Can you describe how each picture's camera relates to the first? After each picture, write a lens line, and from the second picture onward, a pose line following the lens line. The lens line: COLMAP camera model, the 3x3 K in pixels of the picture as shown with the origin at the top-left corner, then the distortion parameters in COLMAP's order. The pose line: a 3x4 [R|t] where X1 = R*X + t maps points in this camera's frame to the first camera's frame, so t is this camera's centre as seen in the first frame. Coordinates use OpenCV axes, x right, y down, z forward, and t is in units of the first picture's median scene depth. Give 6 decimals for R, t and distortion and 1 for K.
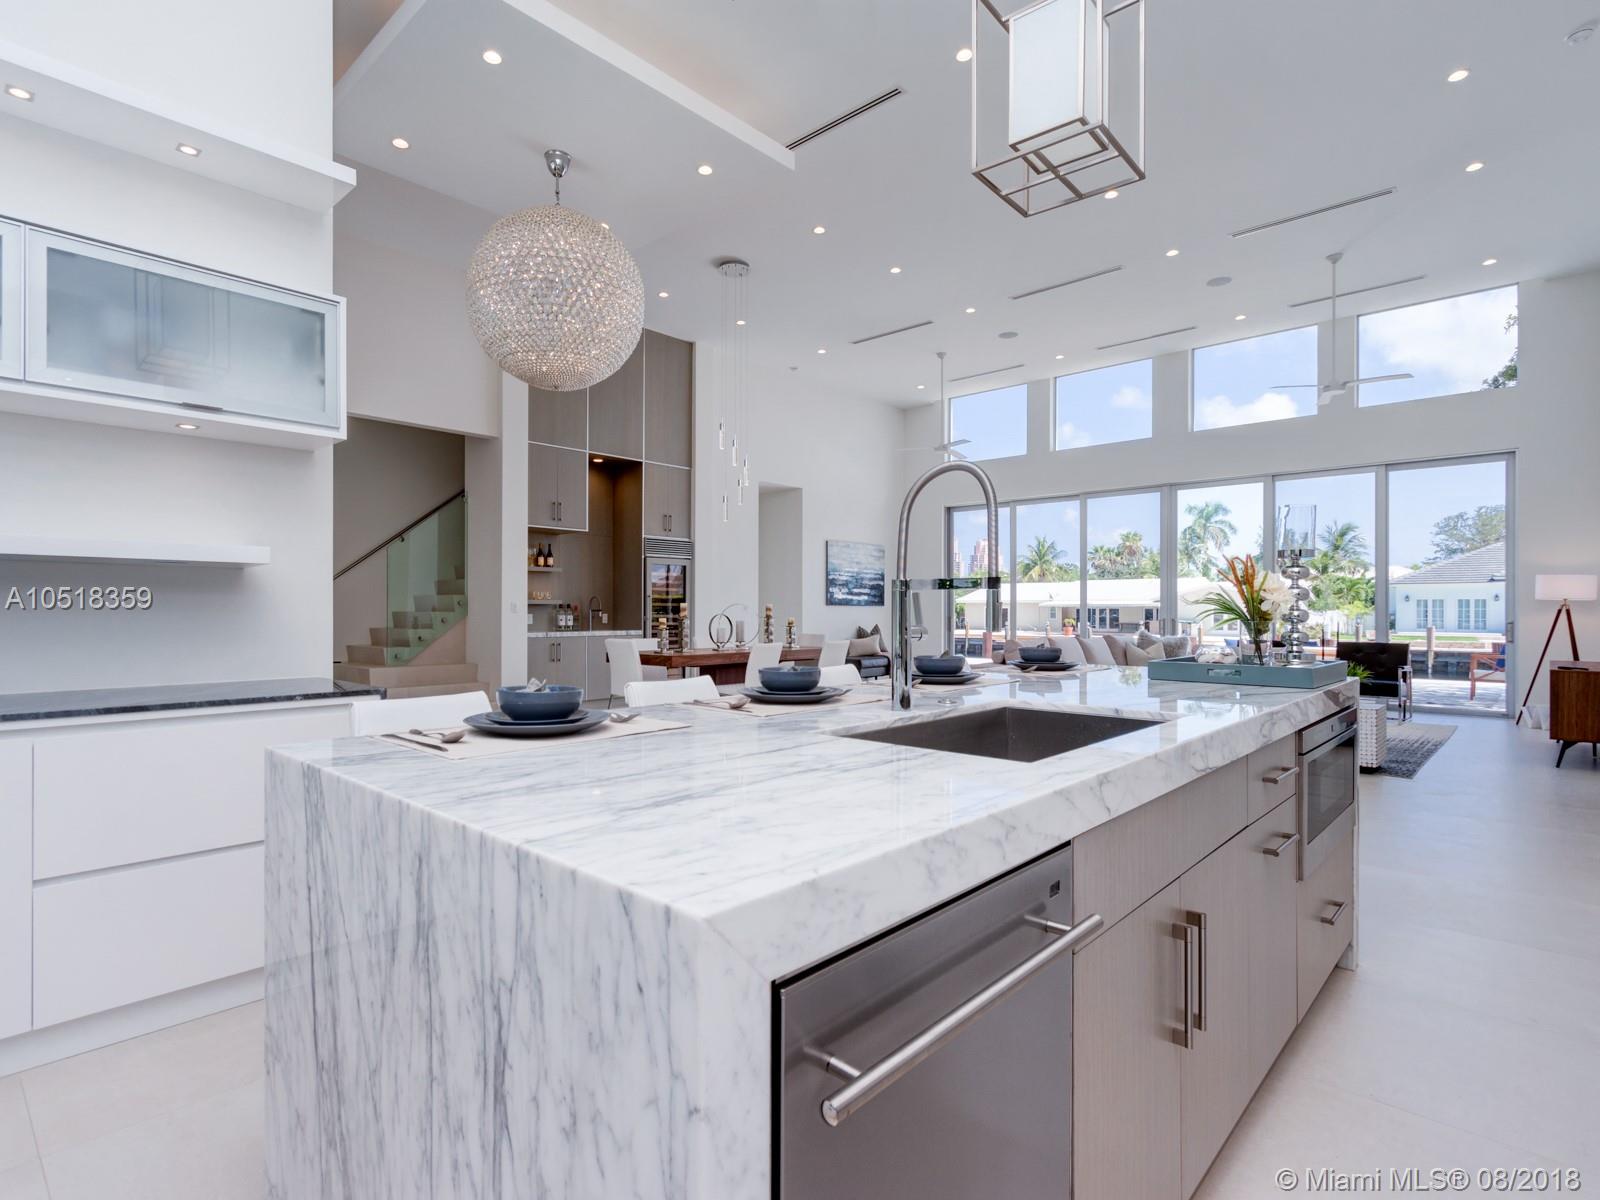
lens RADIAL K [[817.1, 0, 767.7], [0, 817.1, 604.9], [0, 0, 1]] dist [0.002051, -0.001328]
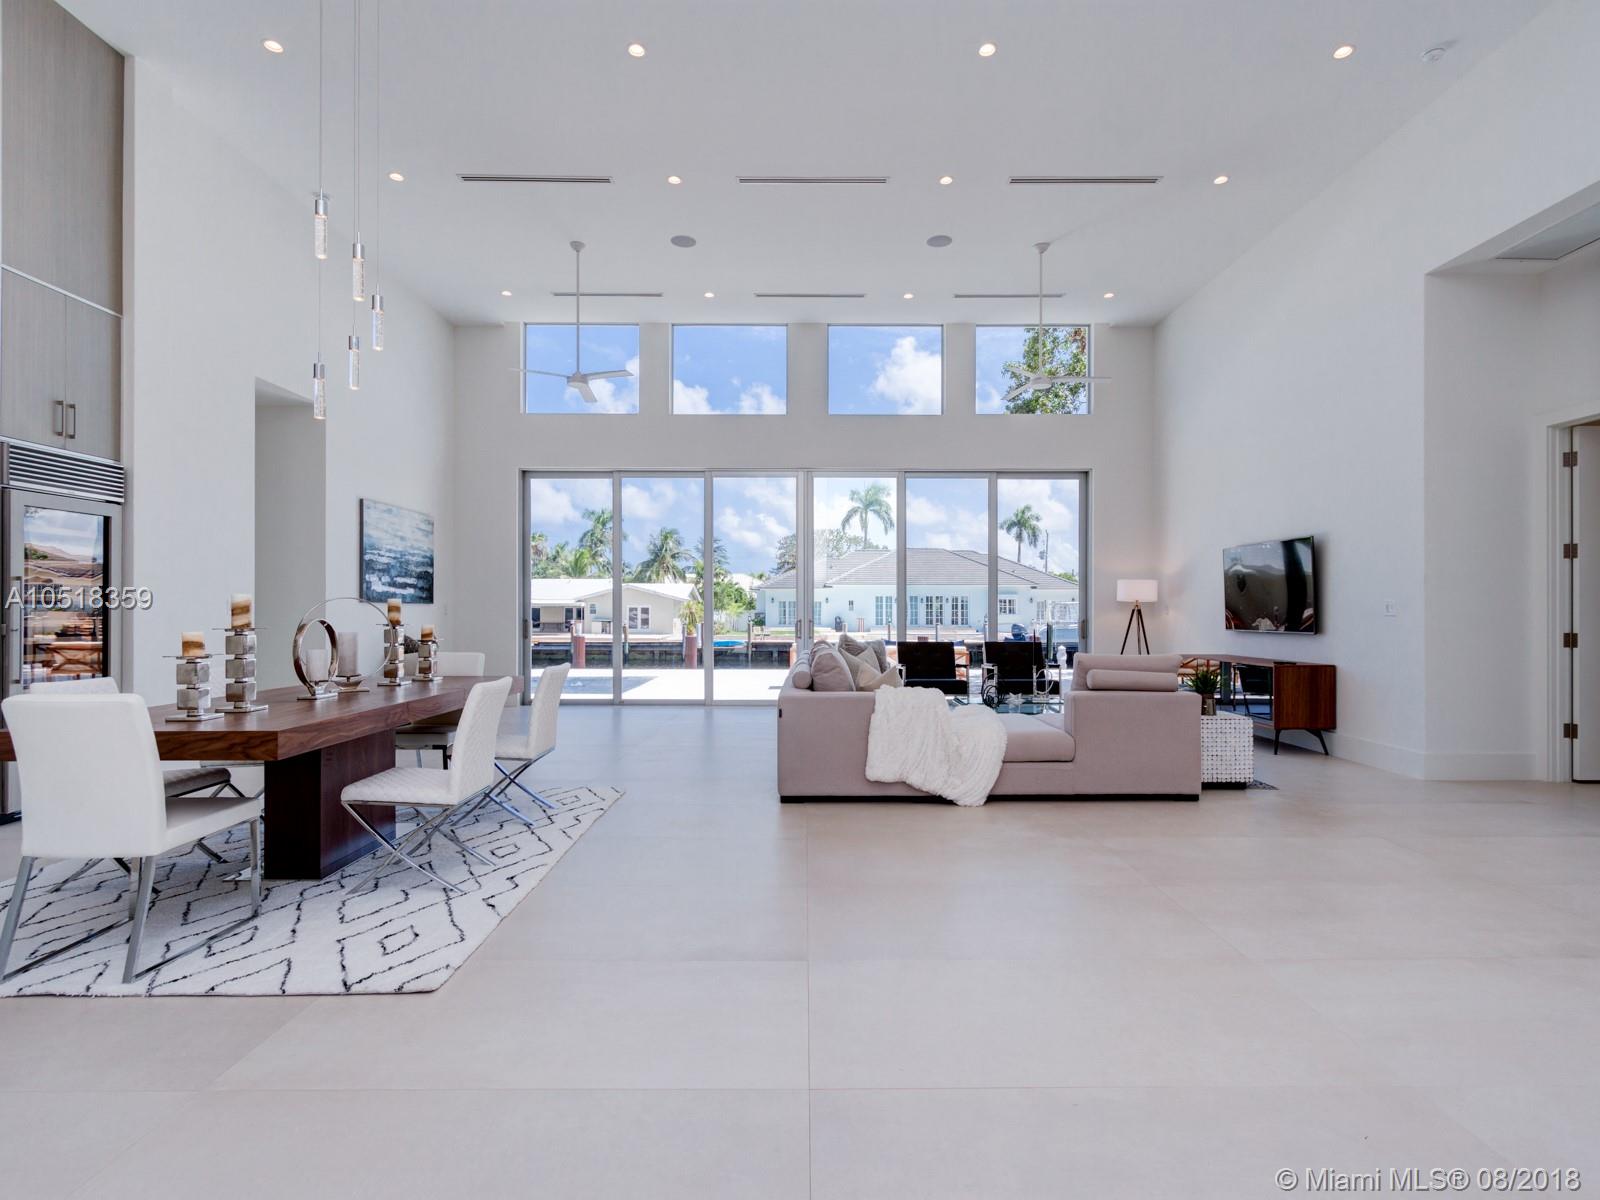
lens RADIAL K [[817.1, 0, 808.3], [0, 817.1, 608.5], [0, 0, 1]] dist [0.002051, -0.001328]
pose [[0.721660, 0.001426, 0.692246, -0.113580], [-0.005004, 0.999982, 0.003158, 0.001917], [-0.692230, -0.005743, 0.721654, 0.310272]]
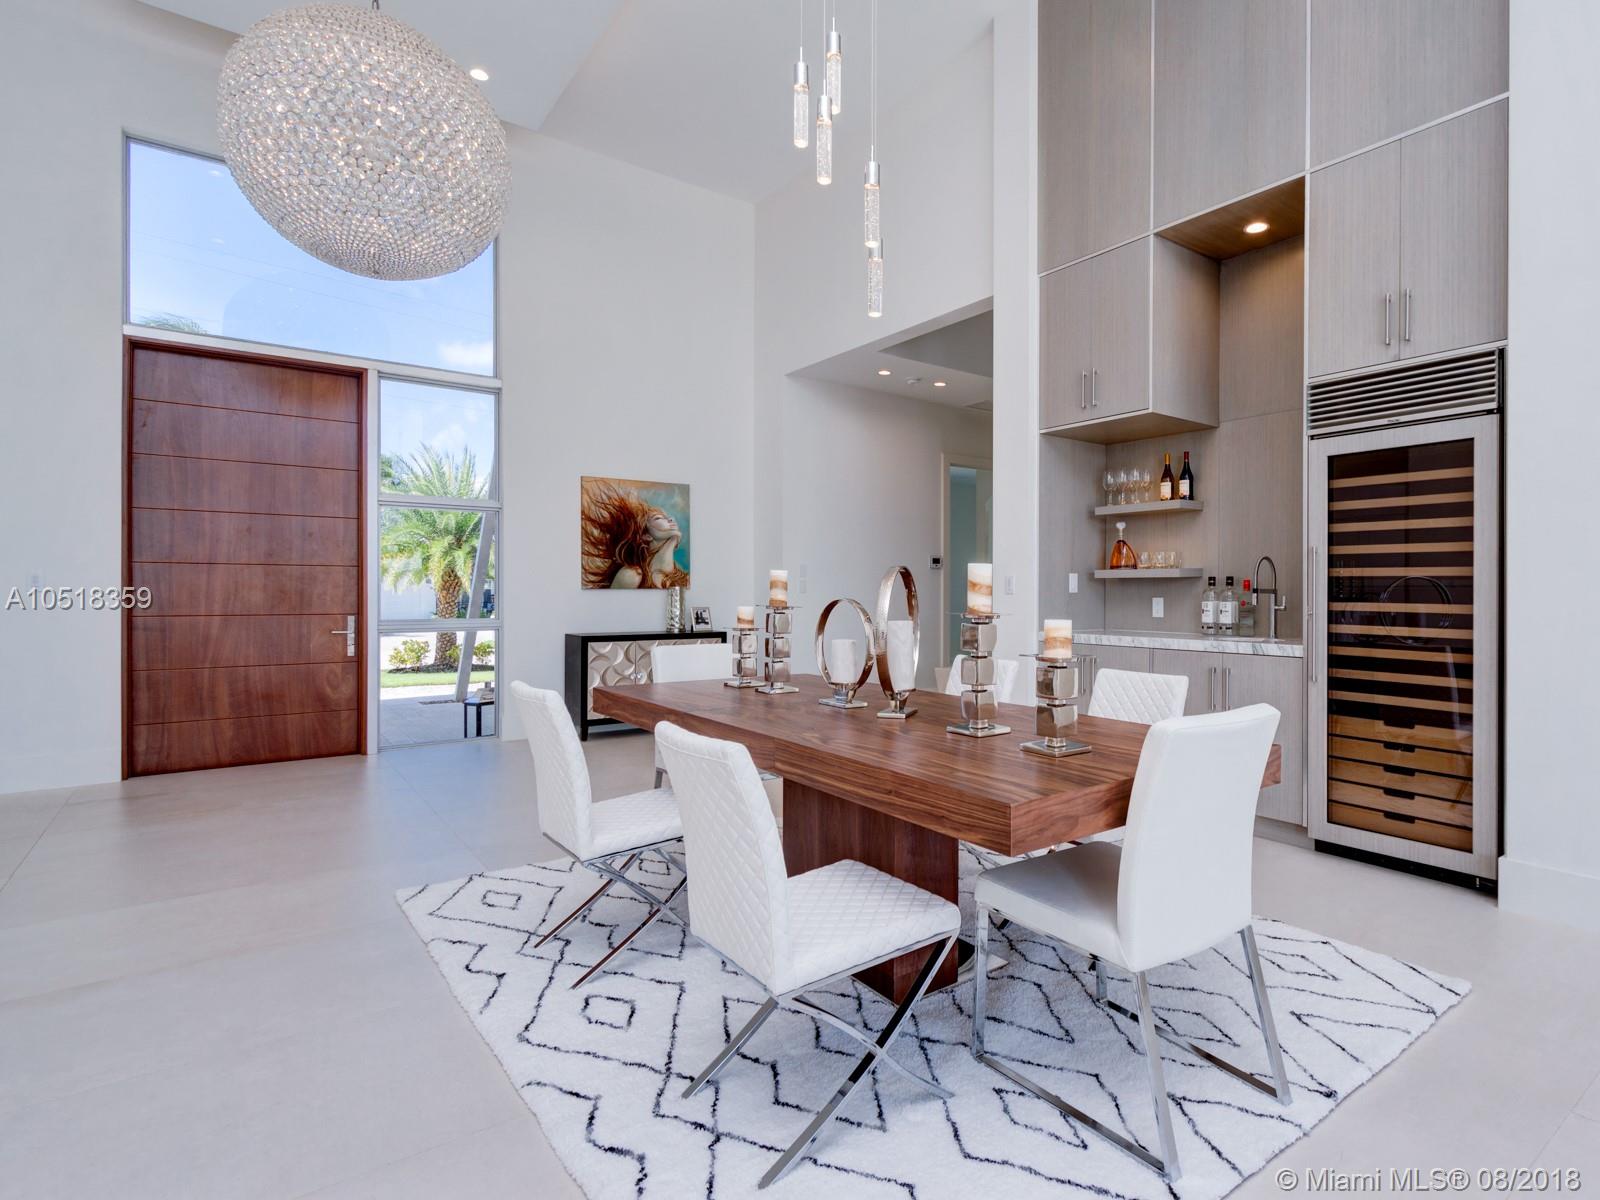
lens RADIAL K [[843.9, 0, 936.8], [0, 843.9, 593.6], [0, 0, 1]] dist [0.002049, -0.000358]
pose [[-0.111674, 0.001992, -0.993743, 0.186116], [0.005731, 0.999983, 0.001361, 0.005407], [0.993728, -0.005543, -0.111684, 0.697684]]
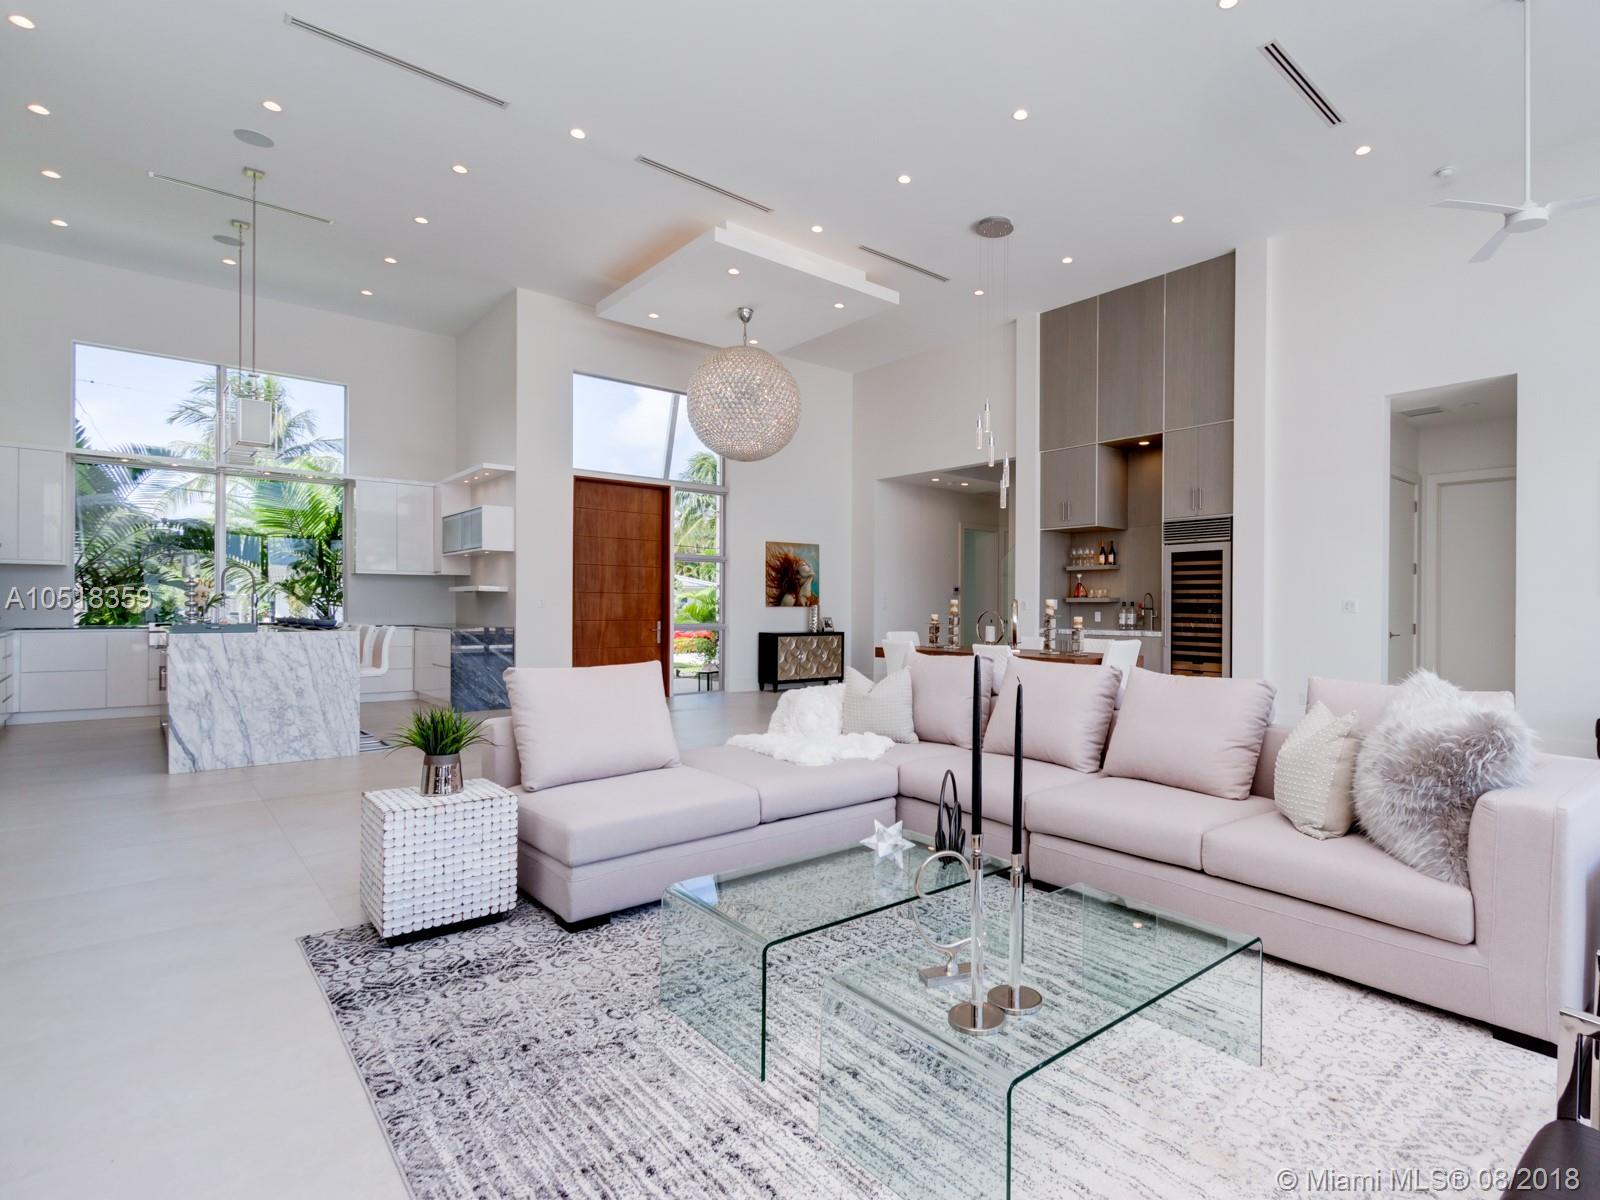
lens RADIAL K [[817.1, 0, 912.1], [0, 817.1, 611.0], [0, 0, 1]] dist [0.002051, -0.001328]
pose [[-0.052579, 0.001473, -0.998616, 0.562246], [0.002733, 0.999995, 0.001332, 0.006070], [0.998613, -0.002660, -0.052583, 0.621824]]
